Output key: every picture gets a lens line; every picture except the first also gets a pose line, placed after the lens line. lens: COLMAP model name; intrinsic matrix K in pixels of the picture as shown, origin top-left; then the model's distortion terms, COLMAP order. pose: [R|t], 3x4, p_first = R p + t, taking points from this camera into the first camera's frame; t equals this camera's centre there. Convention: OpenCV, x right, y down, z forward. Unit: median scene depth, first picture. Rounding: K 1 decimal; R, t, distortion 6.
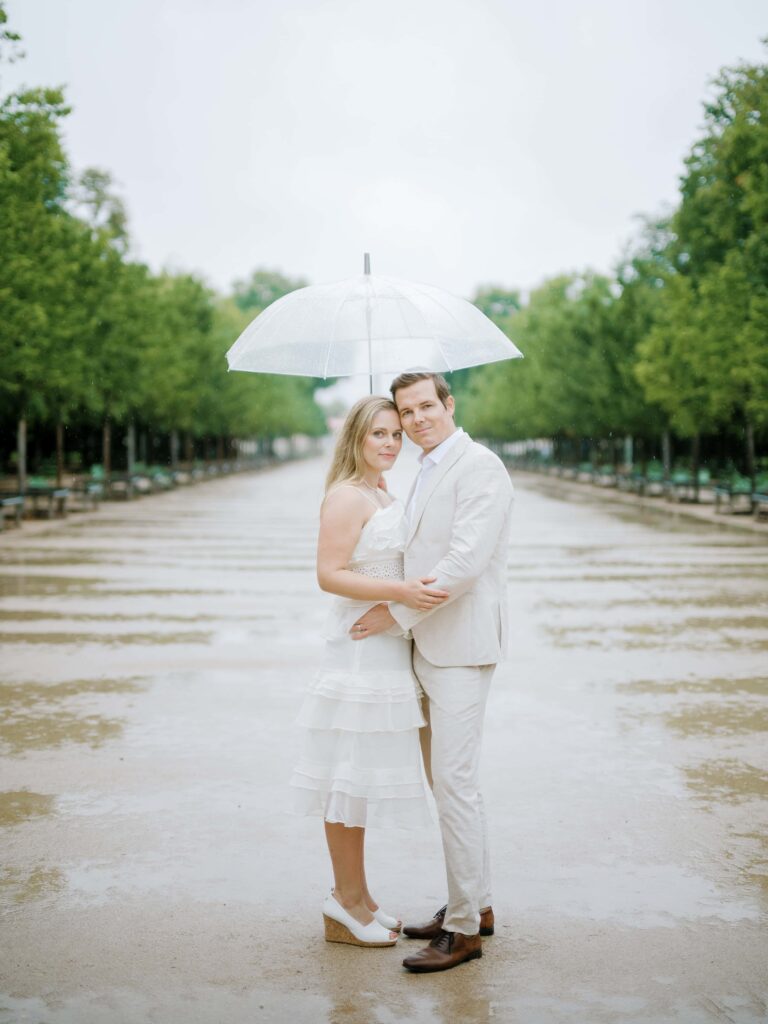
lens RADIAL K [[750.6, 0, 384.0], [0, 750.6, 512.0], [0, 0, 1]] dist [-0.001180, 0.000737]
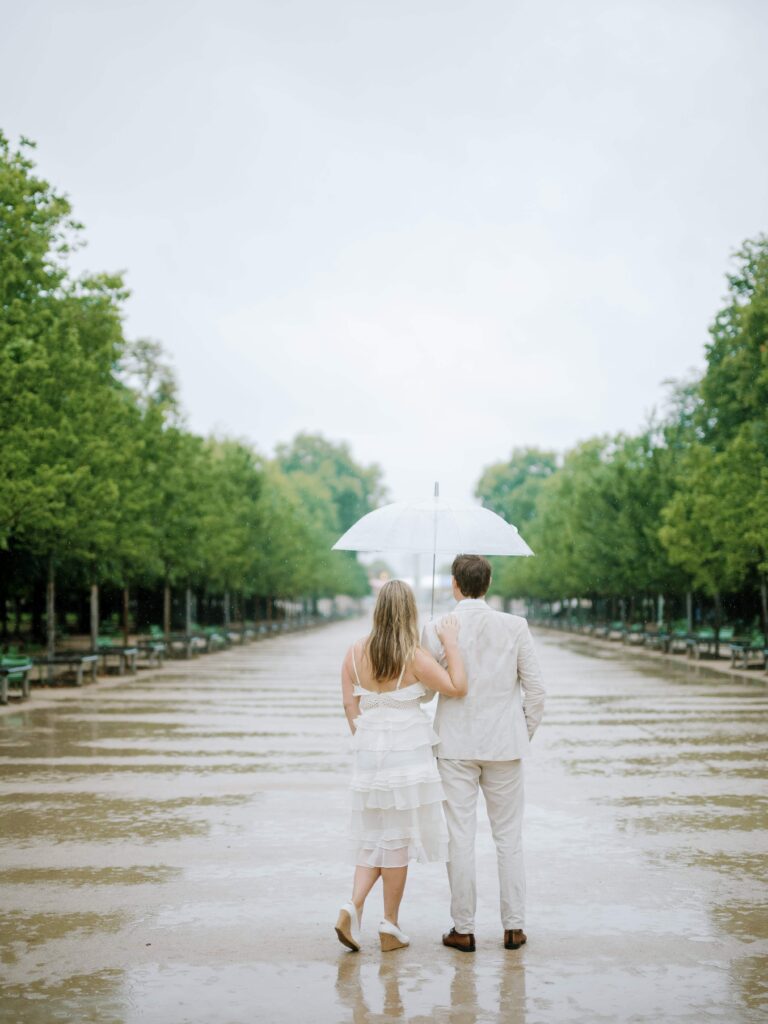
lens RADIAL K [[955.5, 0, 384.0], [0, 955.5, 512.0], [0, 0, 1]] dist [-0.039541, 0.184343]
pose [[0.998992, -0.010270, -0.043694, 0.003427], [0.002344, 0.984080, -0.177711, 0.021617], [0.044823, 0.177430, 0.983112, -0.366829]]
